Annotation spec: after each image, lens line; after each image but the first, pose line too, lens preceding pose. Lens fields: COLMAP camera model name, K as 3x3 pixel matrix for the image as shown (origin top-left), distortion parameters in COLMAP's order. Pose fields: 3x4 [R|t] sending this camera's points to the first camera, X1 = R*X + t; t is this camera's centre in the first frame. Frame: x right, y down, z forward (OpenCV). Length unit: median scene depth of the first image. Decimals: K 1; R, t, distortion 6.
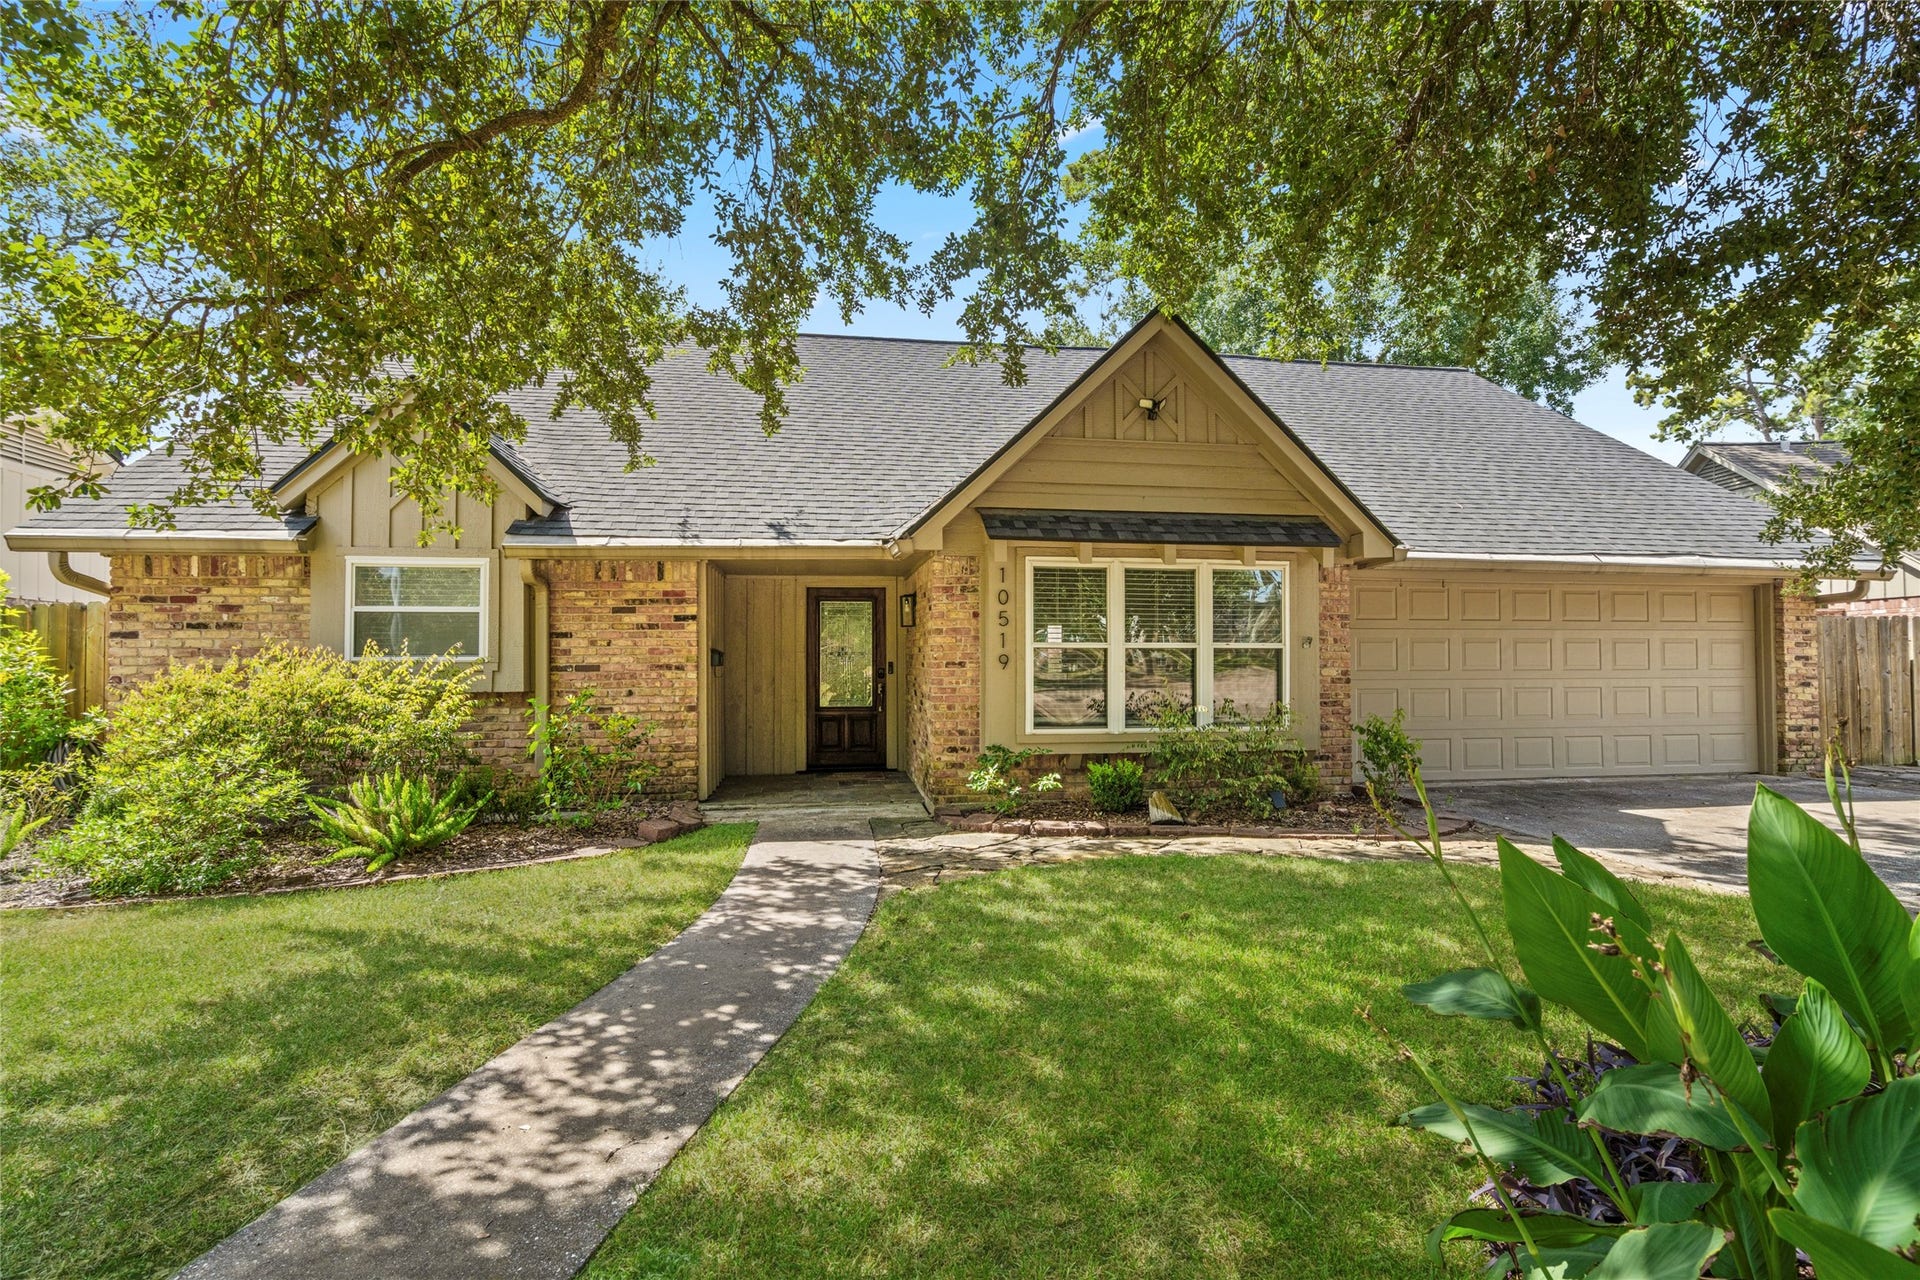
lens RADIAL K [[971.2, 0, 948.9], [0, 971.2, 638.6], [0, 0, 1]] dist [-0.002358, -0.000033]
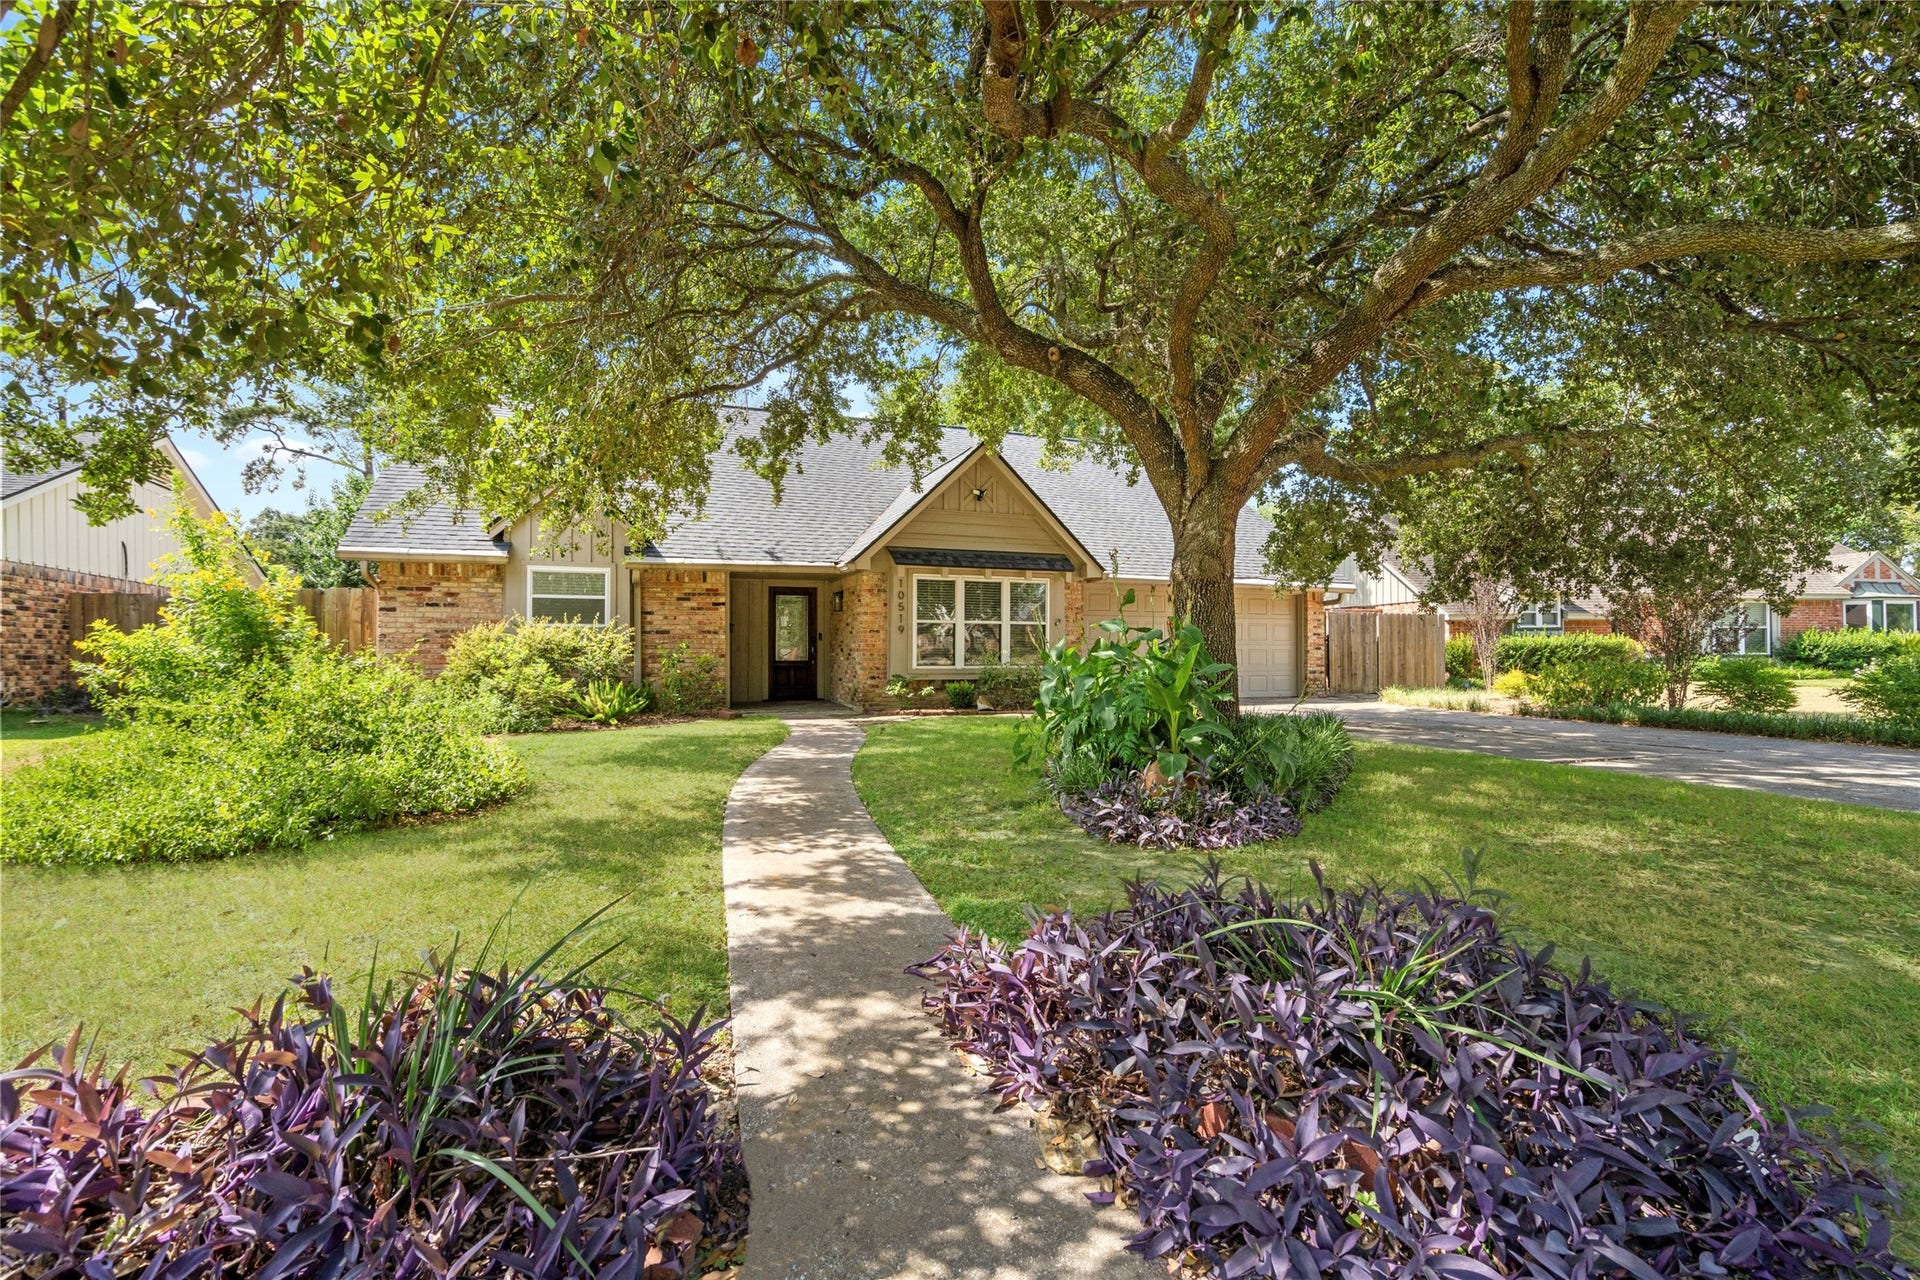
lens RADIAL K [[971.2, 0, 958.3], [0, 971.2, 639.8], [0, 0, 1]] dist [-0.002358, -0.000033]
pose [[0.979776, 0.006973, 0.199974, -0.205519], [-0.008567, 0.999938, 0.007110, 0.028137], [-0.199912, -0.008680, 0.979775, -0.836607]]
